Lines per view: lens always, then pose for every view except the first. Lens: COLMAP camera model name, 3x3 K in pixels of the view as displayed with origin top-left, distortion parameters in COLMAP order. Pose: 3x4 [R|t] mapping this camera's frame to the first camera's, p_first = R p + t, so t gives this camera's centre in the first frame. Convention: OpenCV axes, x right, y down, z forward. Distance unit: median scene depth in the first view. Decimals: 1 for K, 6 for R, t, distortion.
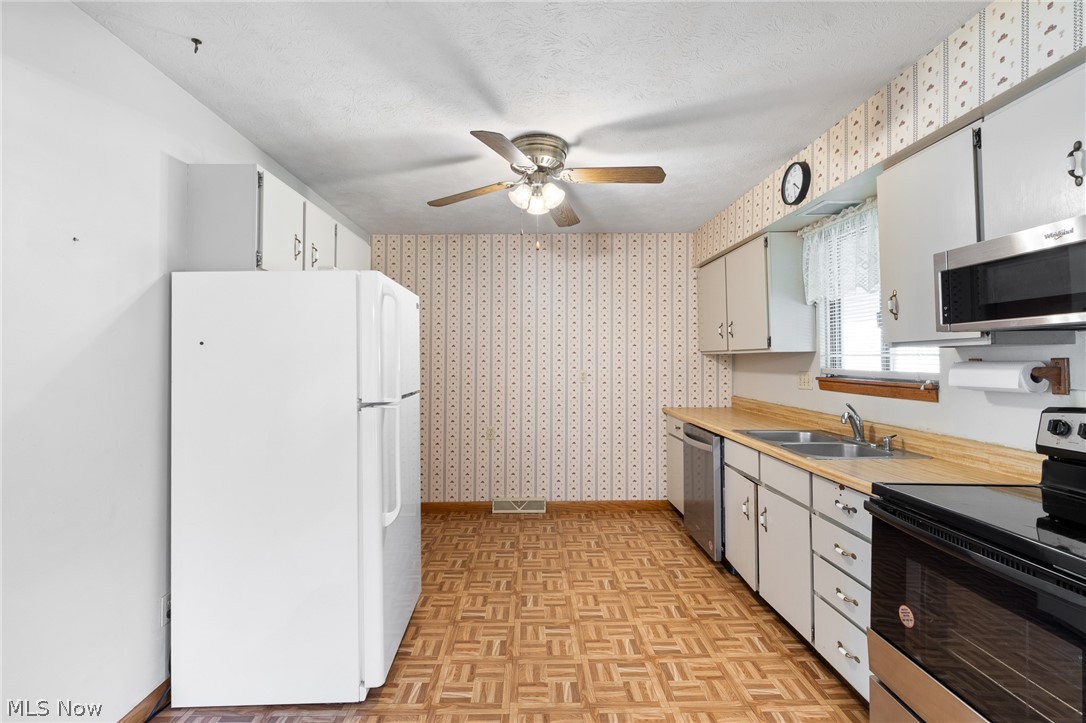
lens RADIAL K [[486.3, 0, 529.4], [0, 486.3, 344.7], [0, 0, 1]] dist [0.002068, -0.000488]
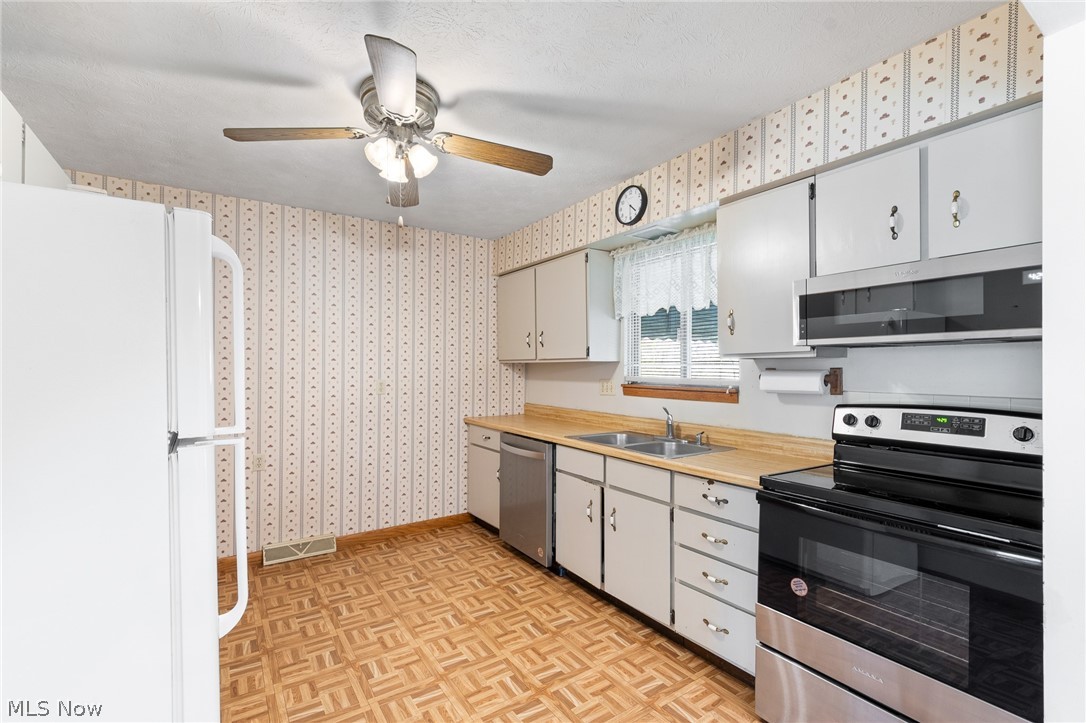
lens RADIAL K [[482.3, 0, 530.6], [0, 482.3, 368.5], [0, 0, 1]] dist [0.000106, -0.001411]
pose [[0.837560, 0.004698, 0.546325, -0.203970], [-0.021549, 0.999469, 0.024441, 0.008556], [-0.545920, -0.032243, 0.837217, 0.199458]]
